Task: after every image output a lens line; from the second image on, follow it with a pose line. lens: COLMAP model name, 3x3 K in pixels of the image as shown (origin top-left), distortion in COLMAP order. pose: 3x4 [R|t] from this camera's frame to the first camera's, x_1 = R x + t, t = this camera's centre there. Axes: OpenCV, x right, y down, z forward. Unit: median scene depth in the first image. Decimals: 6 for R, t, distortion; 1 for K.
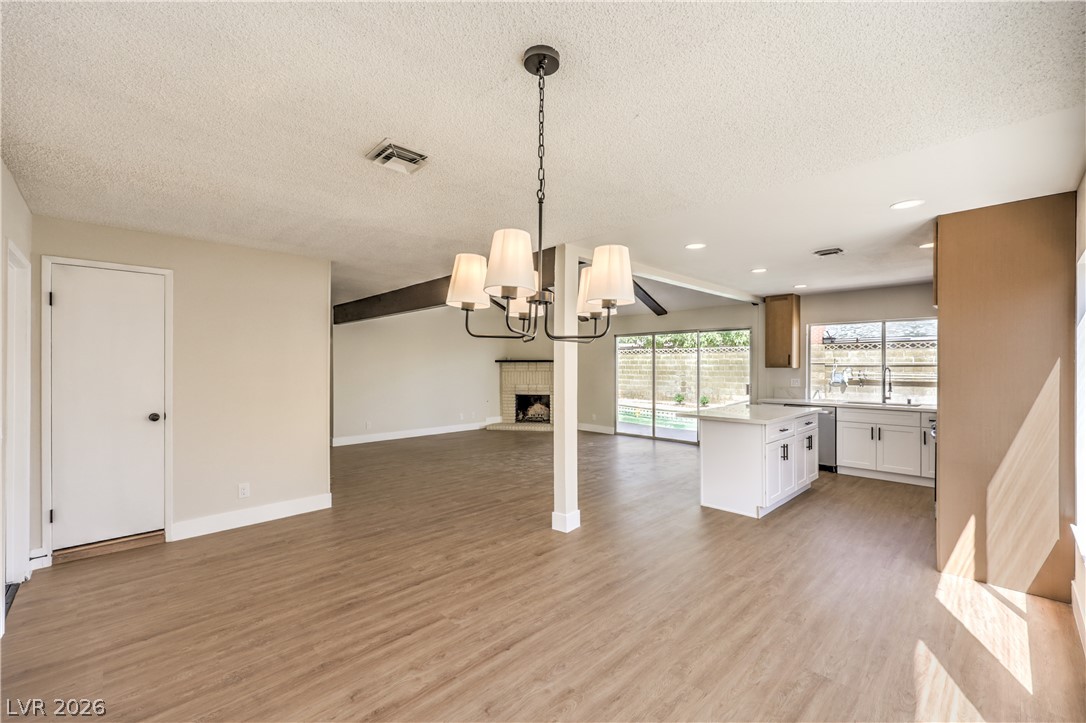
lens RADIAL K [[447.5, 0, 551.4], [0, 447.5, 356.6], [0, 0, 1]] dist [-0.001574, -0.000094]
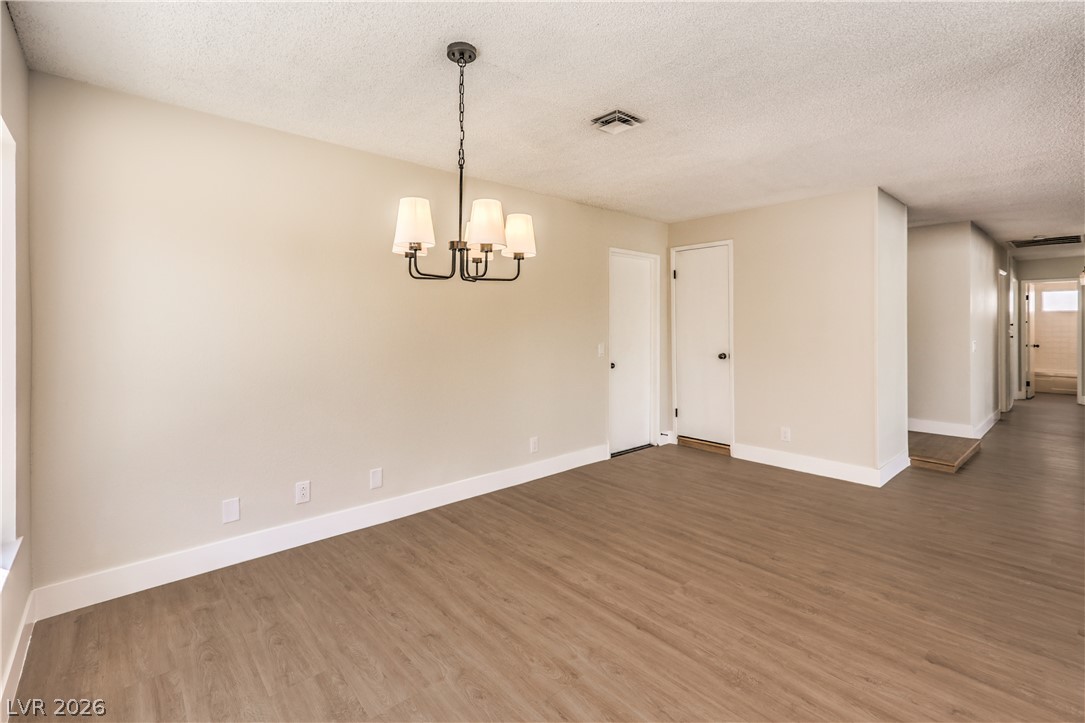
lens RADIAL K [[479.9, 0, 529.6], [0, 479.9, 326.3], [0, 0, 1]] dist [-0.001195, -0.000326]
pose [[-0.062114, 0.003075, -0.998064, 0.514513], [0.018825, 0.999821, 0.001909, 0.035364], [0.997892, -0.018670, -0.062161, 0.518256]]
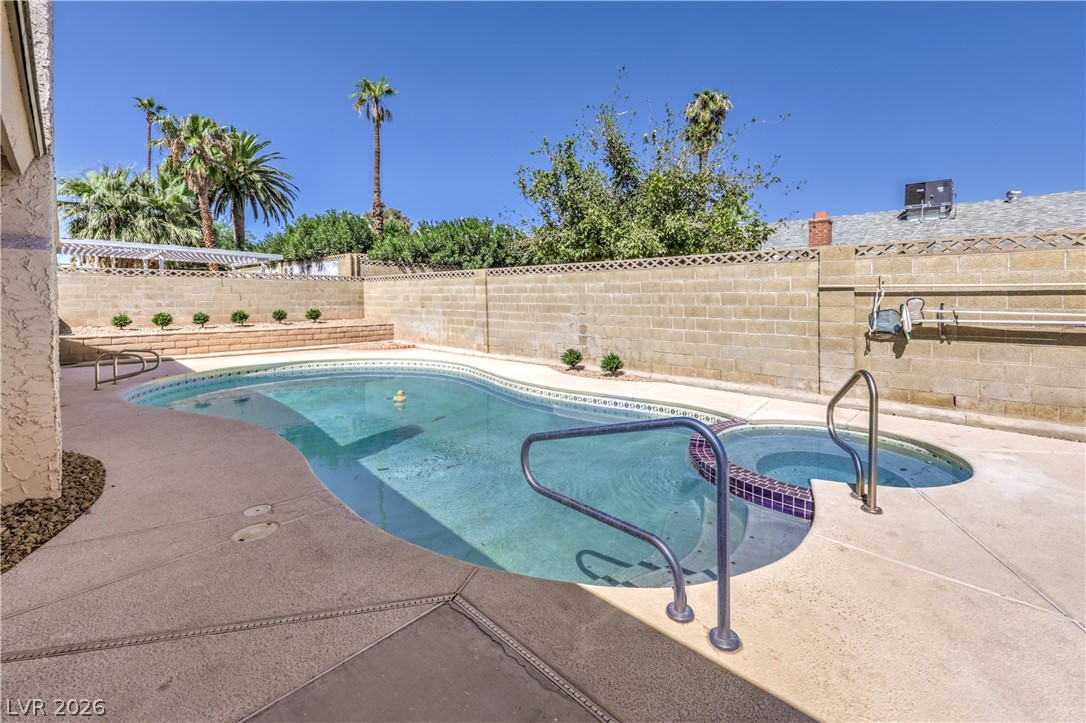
lens RADIAL K [[464.6, 0, 561.4], [0, 464.6, 309.5], [0, 0, 1]] dist [-0.000136, -0.000409]
pose [[0.998926, -0.000135, 0.046327, 1.120193], [-0.001825, 0.999105, 0.042266, 0.064261], [-0.046291, -0.042305, 0.998032, 2.059780]]
